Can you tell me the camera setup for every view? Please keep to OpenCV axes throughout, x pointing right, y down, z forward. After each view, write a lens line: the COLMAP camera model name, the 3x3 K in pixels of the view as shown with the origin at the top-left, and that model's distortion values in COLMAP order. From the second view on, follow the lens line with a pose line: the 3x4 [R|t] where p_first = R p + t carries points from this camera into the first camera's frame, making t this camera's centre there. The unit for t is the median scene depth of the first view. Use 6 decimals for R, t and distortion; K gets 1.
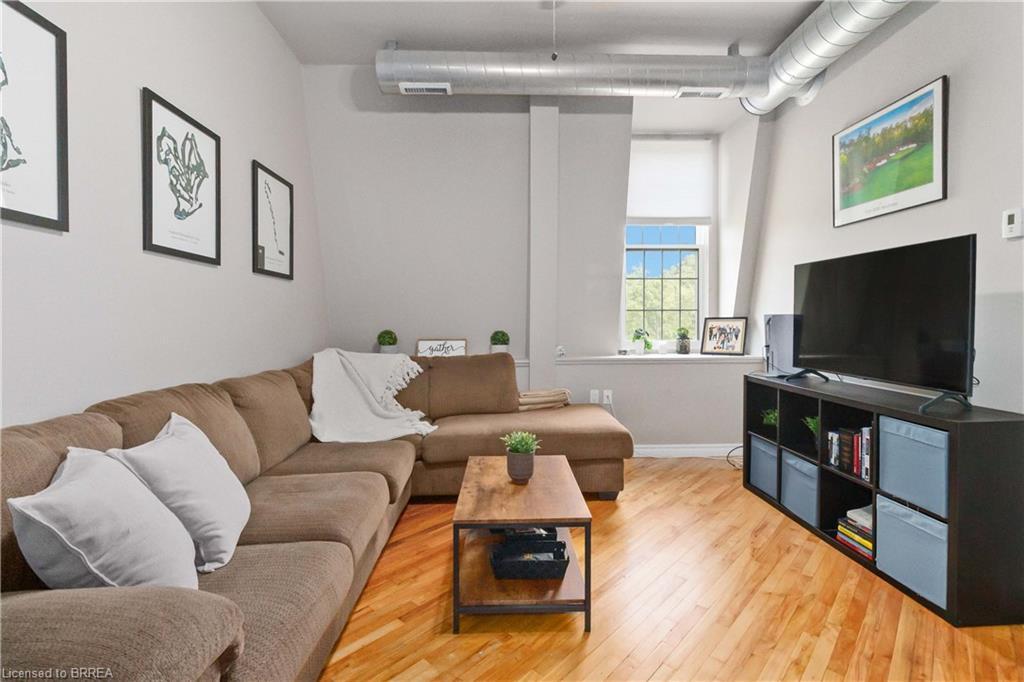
lens RADIAL K [[474.3, 0, 513.1], [0, 474.3, 330.3], [0, 0, 1]] dist [0.003487, -0.000616]
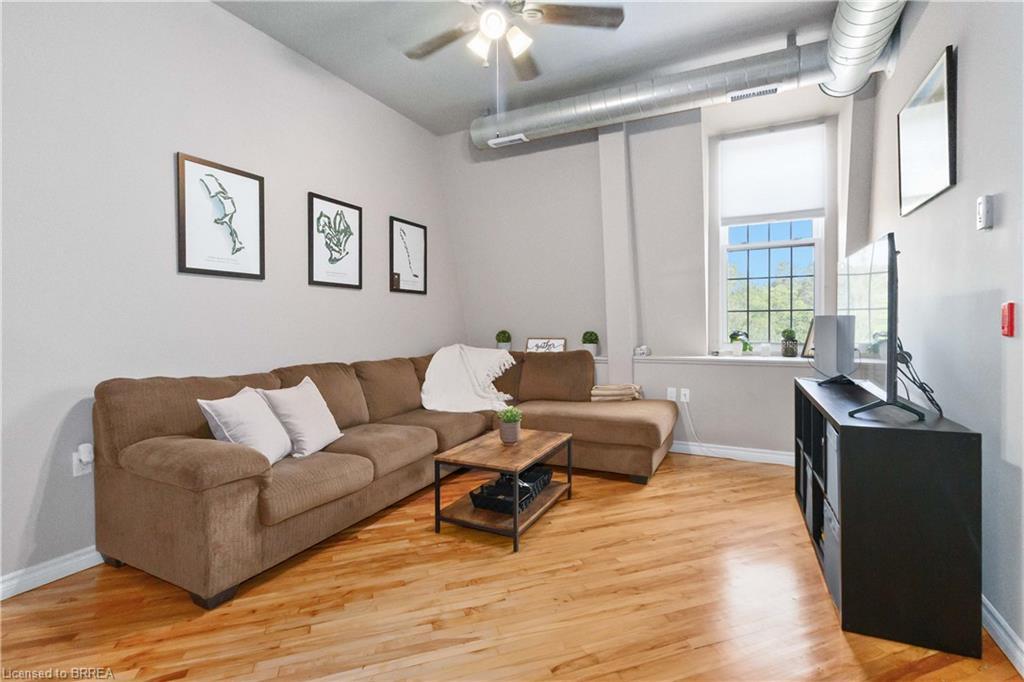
lens RADIAL K [[474.3, 0, 513.6], [0, 474.3, 328.8], [0, 0, 1]] dist [0.003487, -0.000616]
pose [[0.883428, 0.002514, -0.468560, 0.506127], [-0.003181, 0.999995, -0.000632, -0.005183], [0.468556, 0.002049, 0.883431, -0.135898]]
